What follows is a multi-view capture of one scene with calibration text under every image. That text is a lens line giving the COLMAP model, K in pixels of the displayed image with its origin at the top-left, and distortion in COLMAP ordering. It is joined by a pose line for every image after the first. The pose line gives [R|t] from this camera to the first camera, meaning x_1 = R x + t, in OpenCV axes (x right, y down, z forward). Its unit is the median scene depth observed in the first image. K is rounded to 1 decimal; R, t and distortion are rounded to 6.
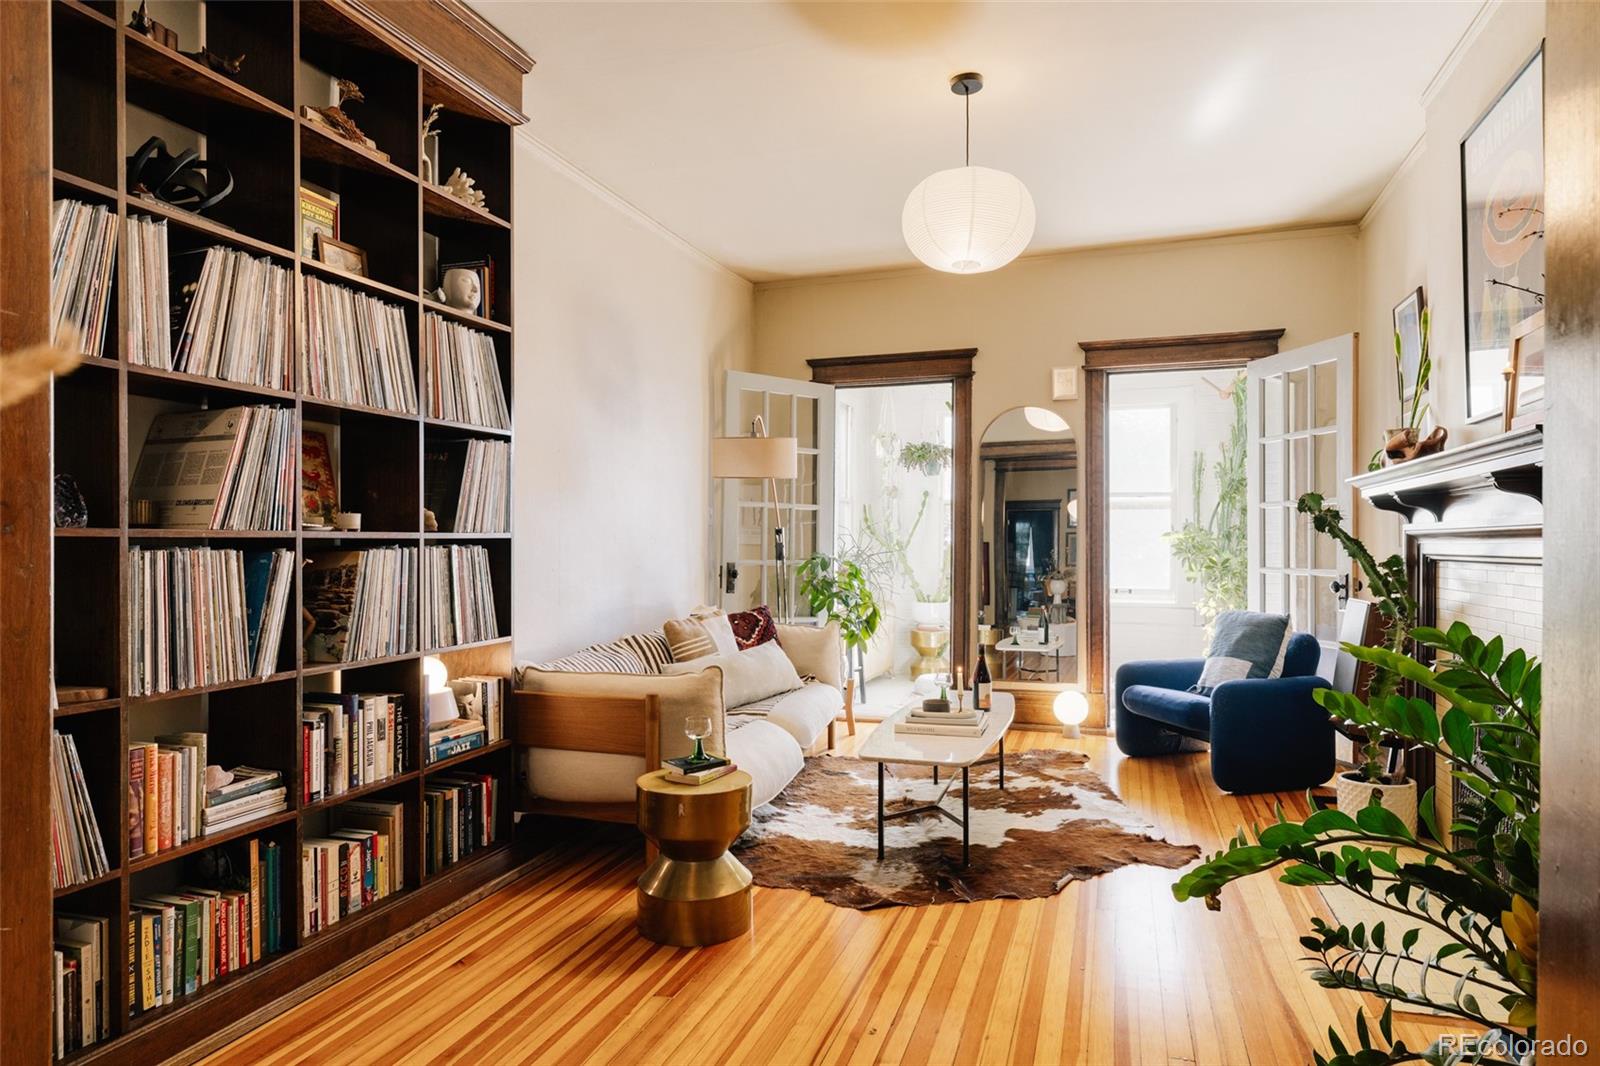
lens RADIAL K [[943.2, 0, 830.6], [0, 943.2, 541.1], [0, 0, 1]] dist [-0.000732, 0.002420]
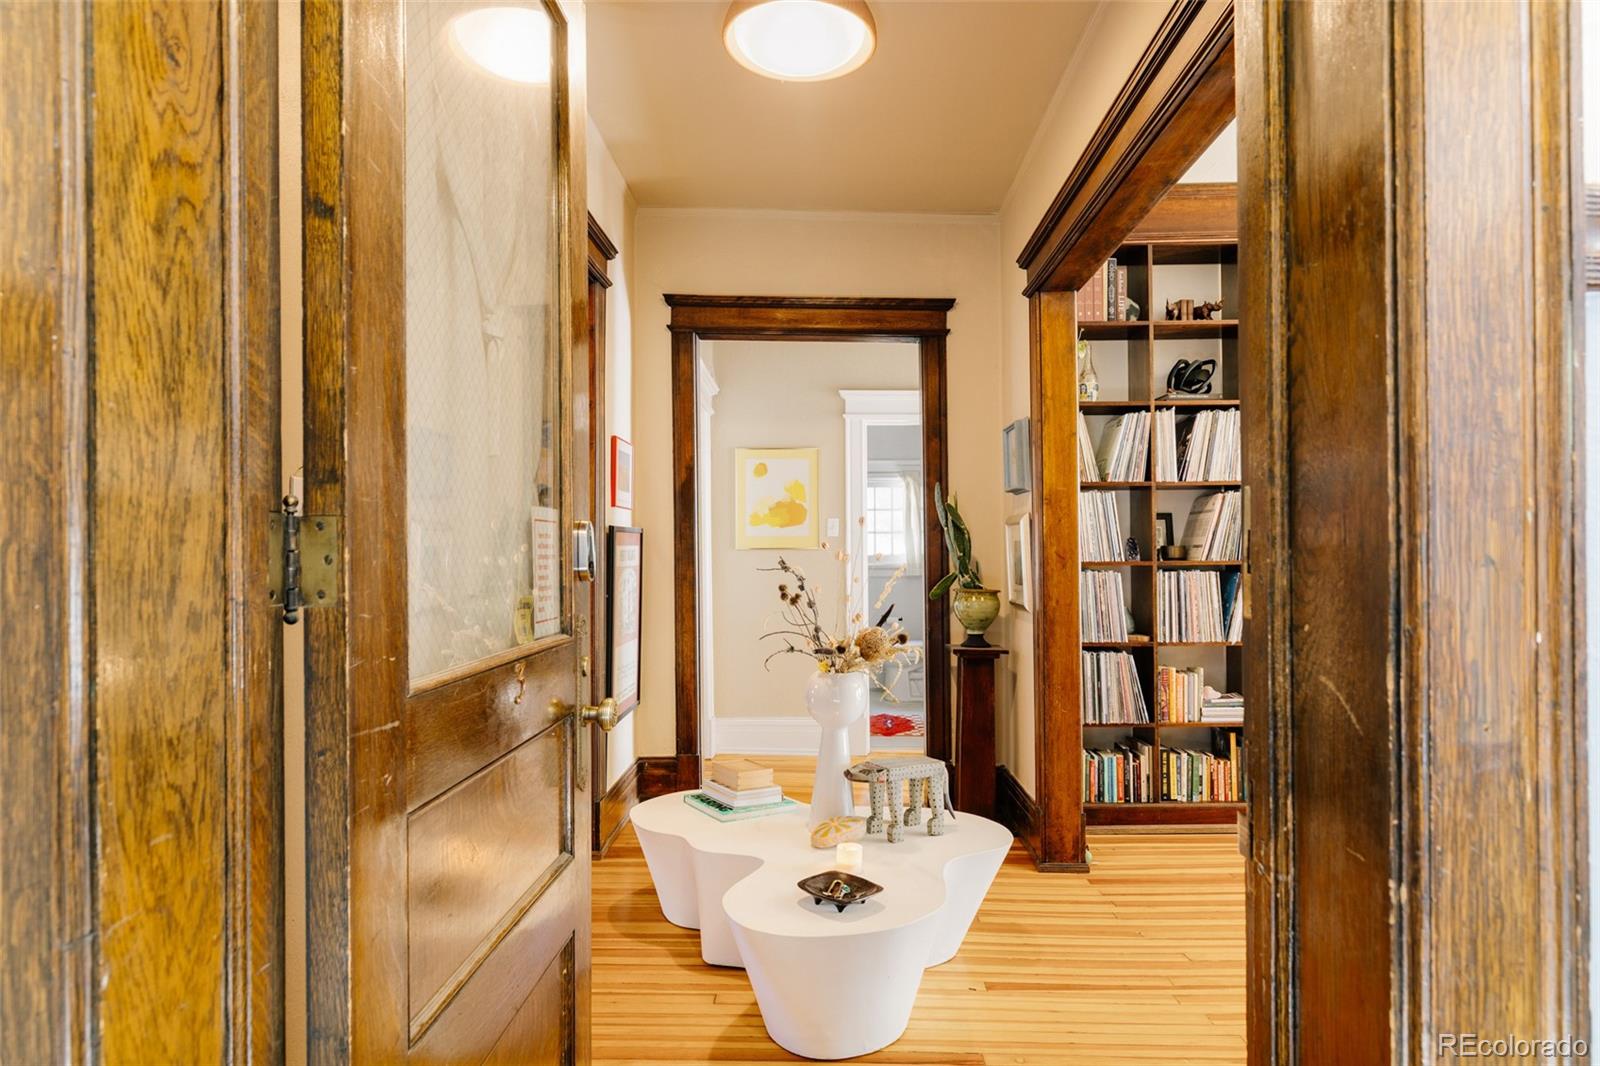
lens RADIAL K [[943.2, 0, 809.7], [0, 943.2, 541.8], [0, 0, 1]] dist [-0.000732, 0.002420]
pose [[0.287934, -0.011923, -0.957576, 0.854351], [0.009660, 0.999908, -0.009546, -0.036290], [0.957602, -0.006502, 0.288022, -0.276549]]
